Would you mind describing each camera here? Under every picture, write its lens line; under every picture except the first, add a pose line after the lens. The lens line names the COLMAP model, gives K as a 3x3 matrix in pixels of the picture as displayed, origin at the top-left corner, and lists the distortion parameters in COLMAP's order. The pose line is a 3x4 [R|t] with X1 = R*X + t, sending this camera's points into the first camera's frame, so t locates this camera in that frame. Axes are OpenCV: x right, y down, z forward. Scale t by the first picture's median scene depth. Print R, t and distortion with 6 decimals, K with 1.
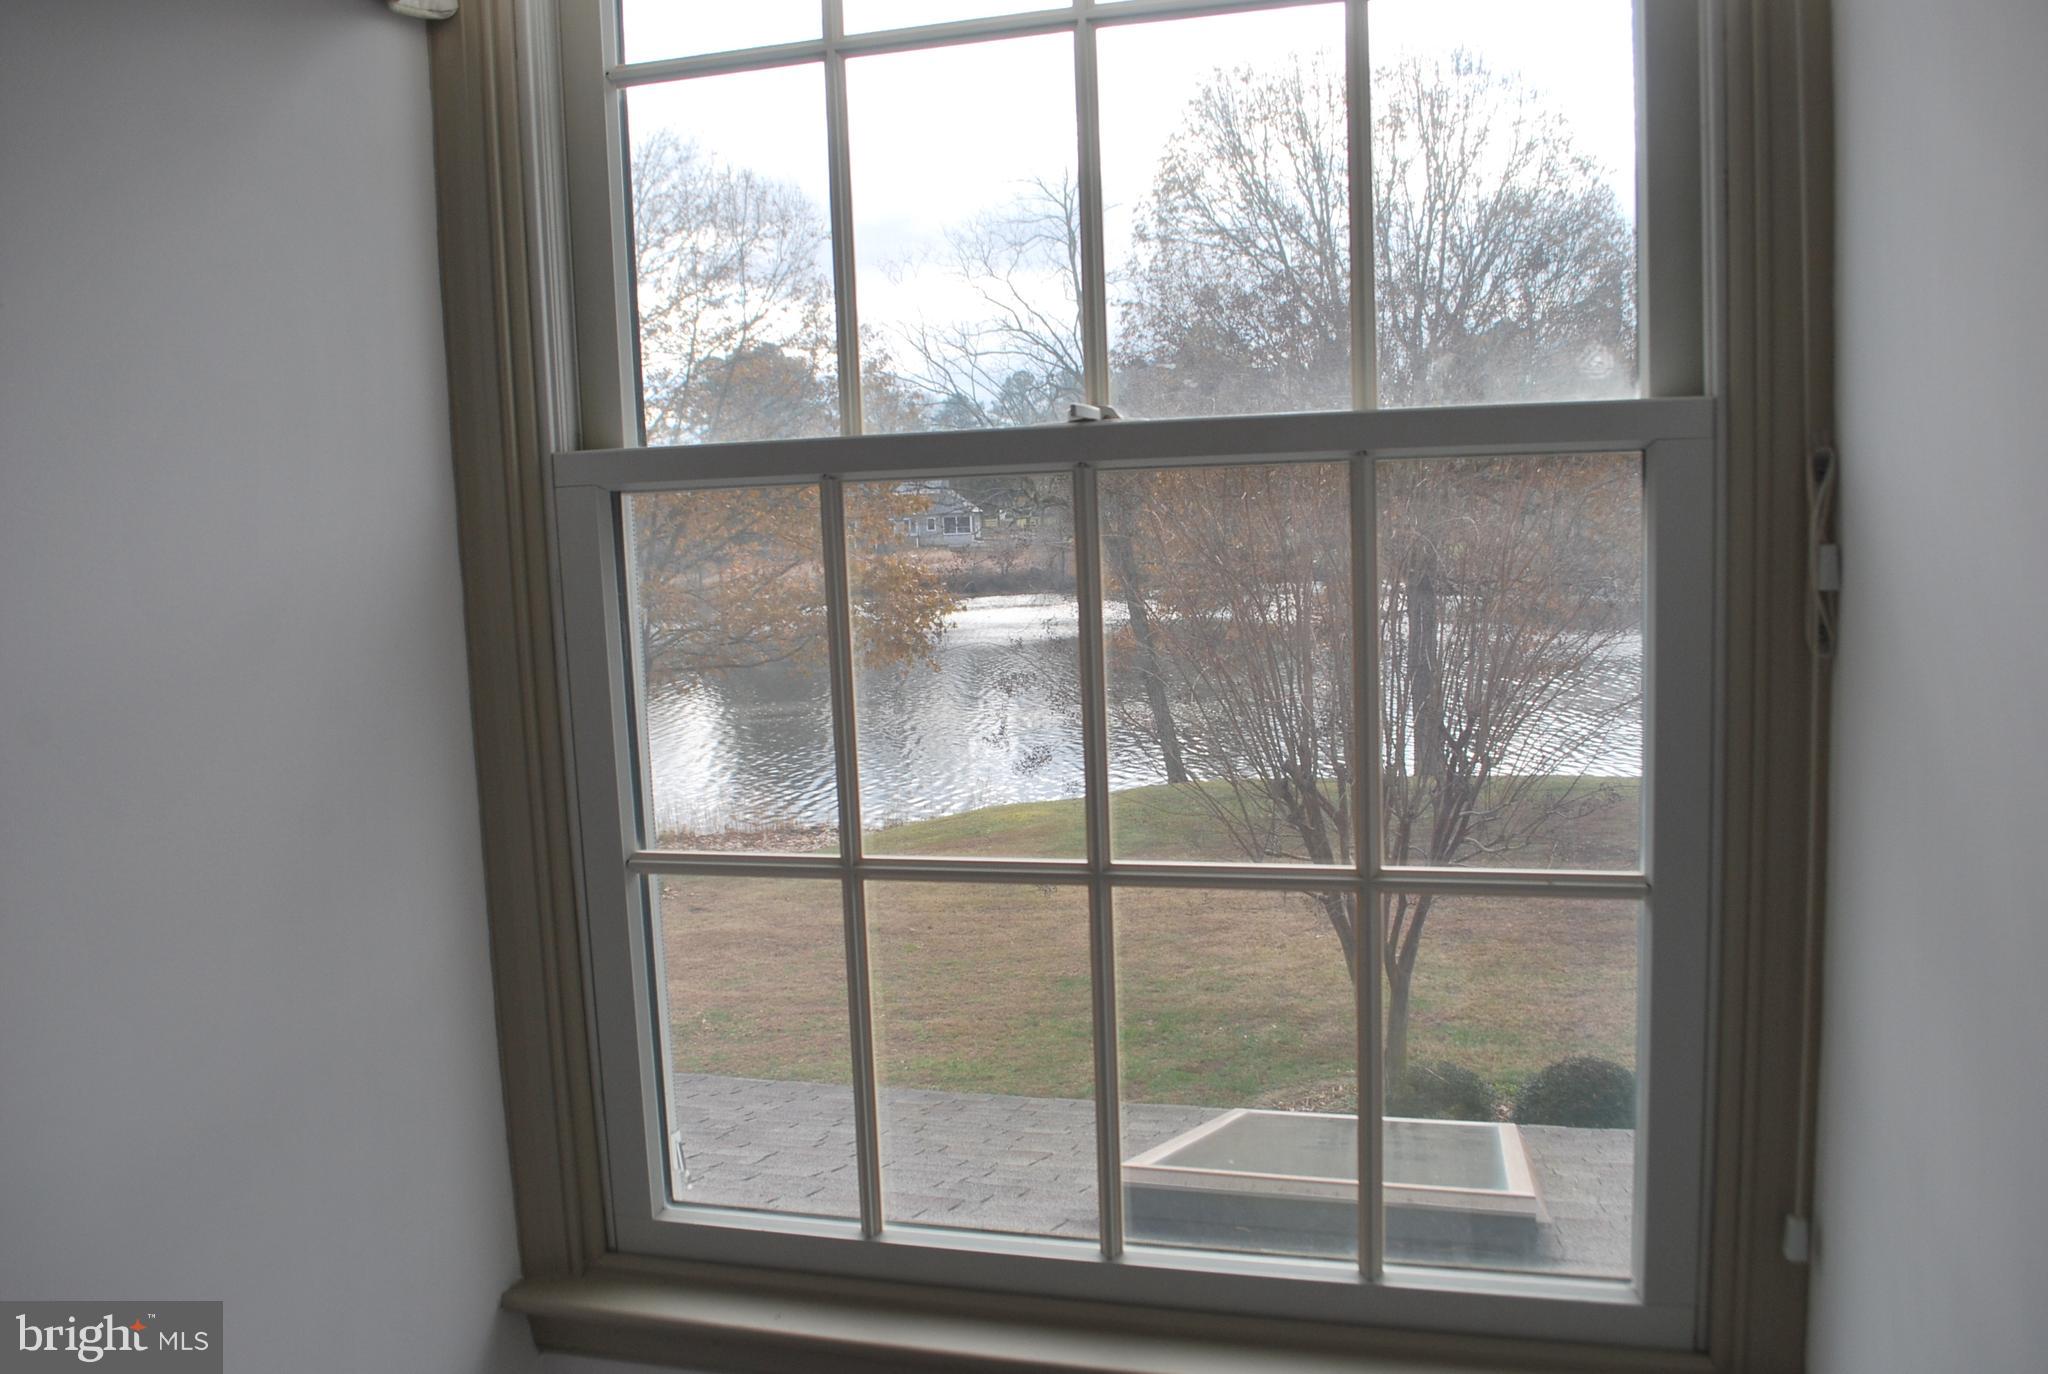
lens RADIAL K [[1614.1, 0, 1018.6], [0, 1614.1, 691.4], [0, 0, 1]] dist [-0.083839, 0.005310]
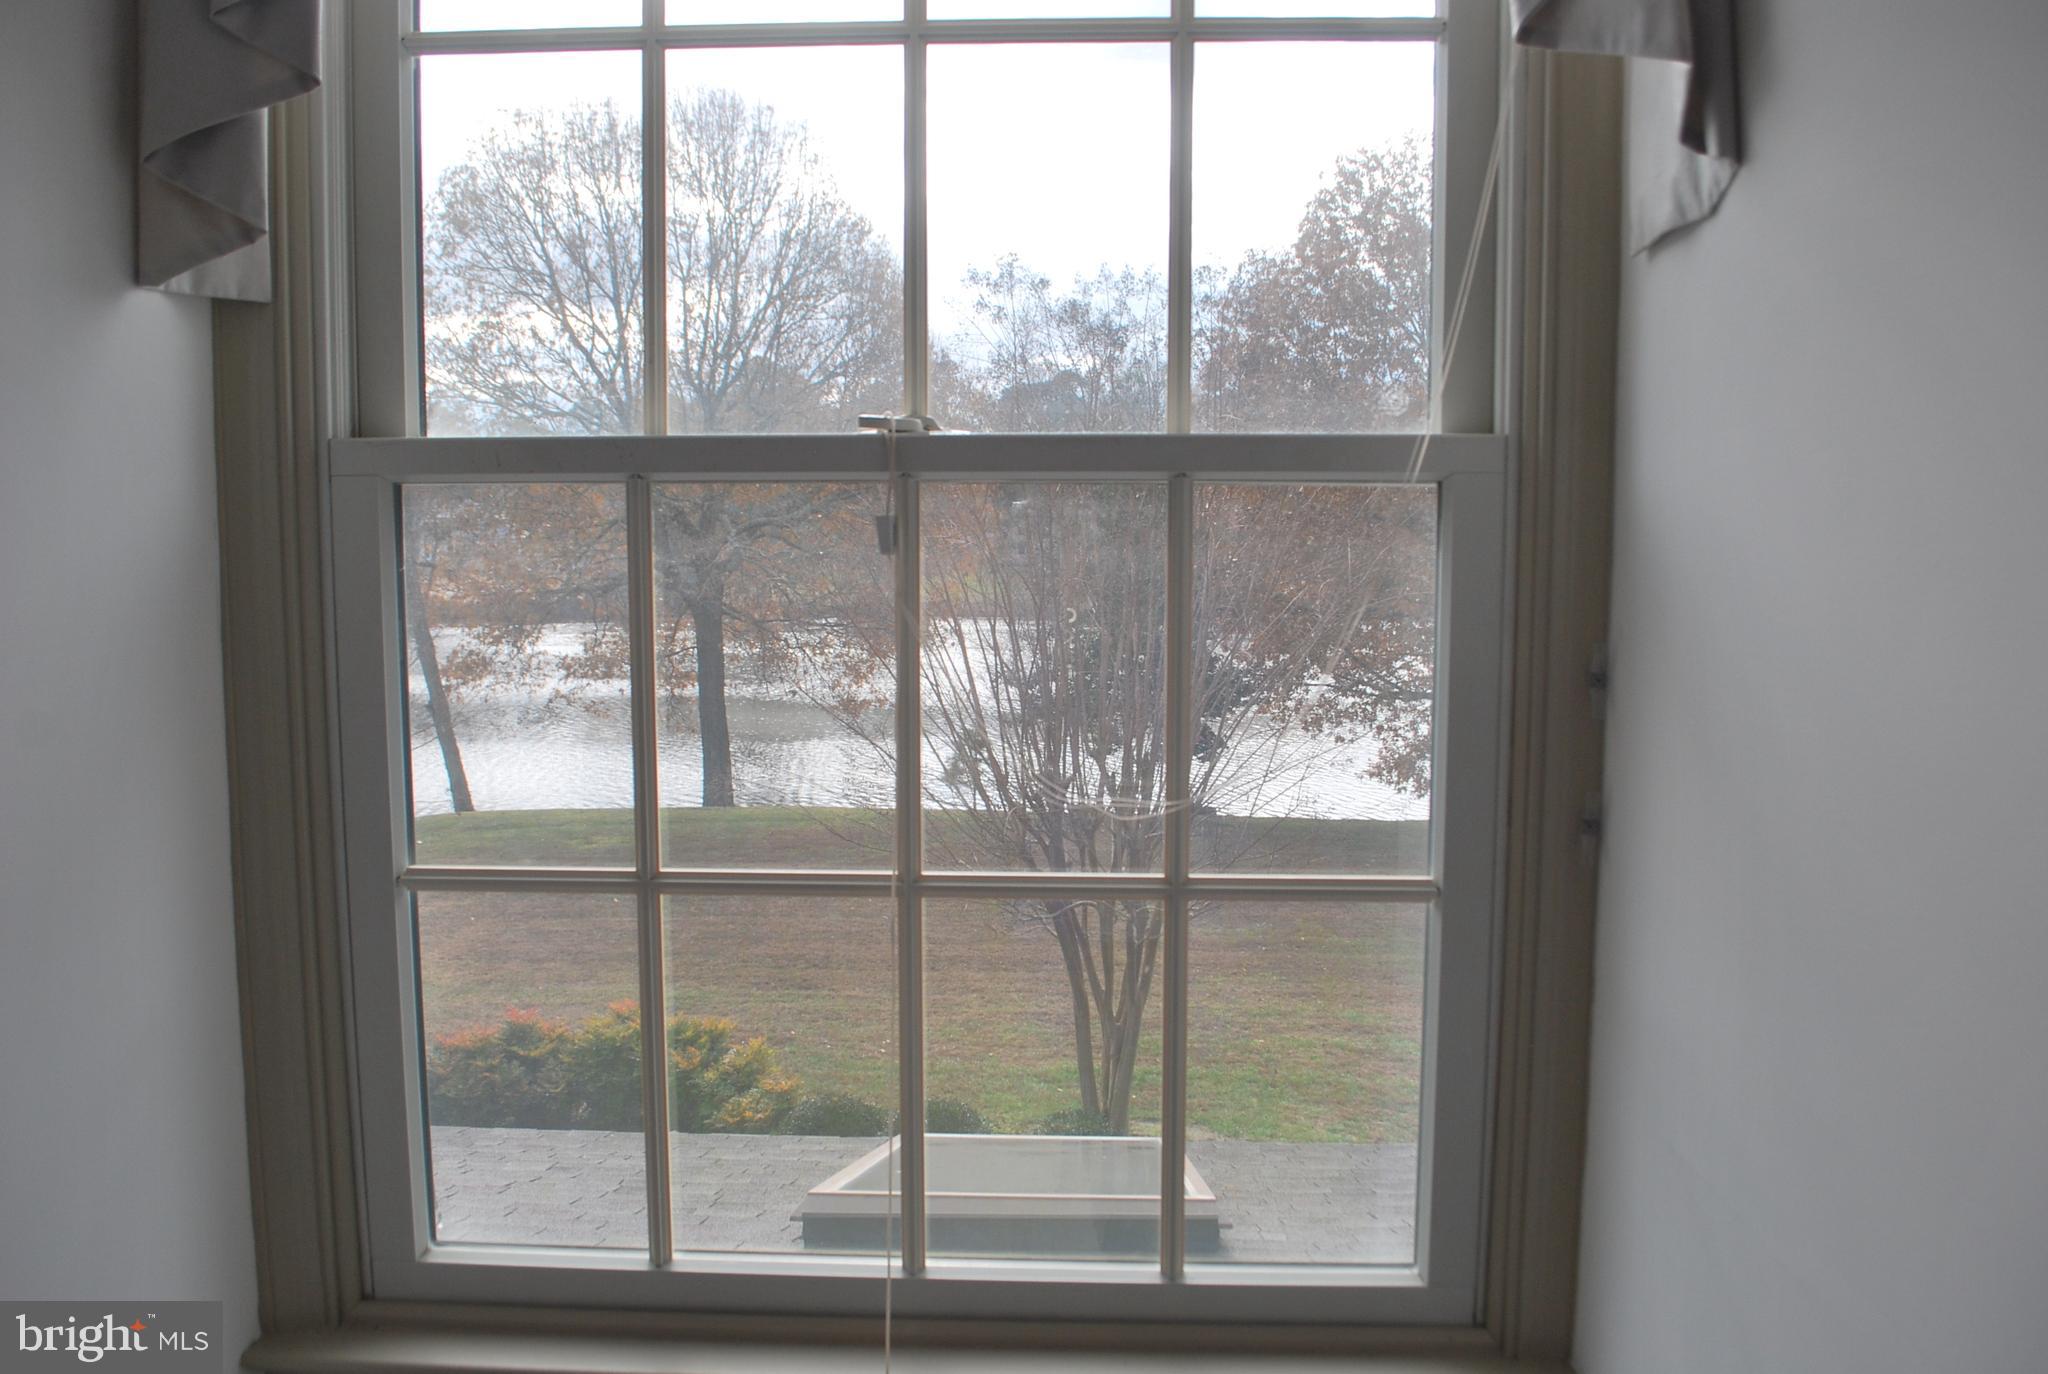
lens RADIAL K [[1614.4, 0, 1026.5], [0, 1614.4, 676.0], [0, 0, 1]] dist [-0.101886, 0.056487]
pose [[0.973919, 0.016927, 0.226266, -0.101548], [-0.011832, 0.999645, -0.023852, 0.006484], [-0.226589, 0.020553, 0.973774, 0.012739]]
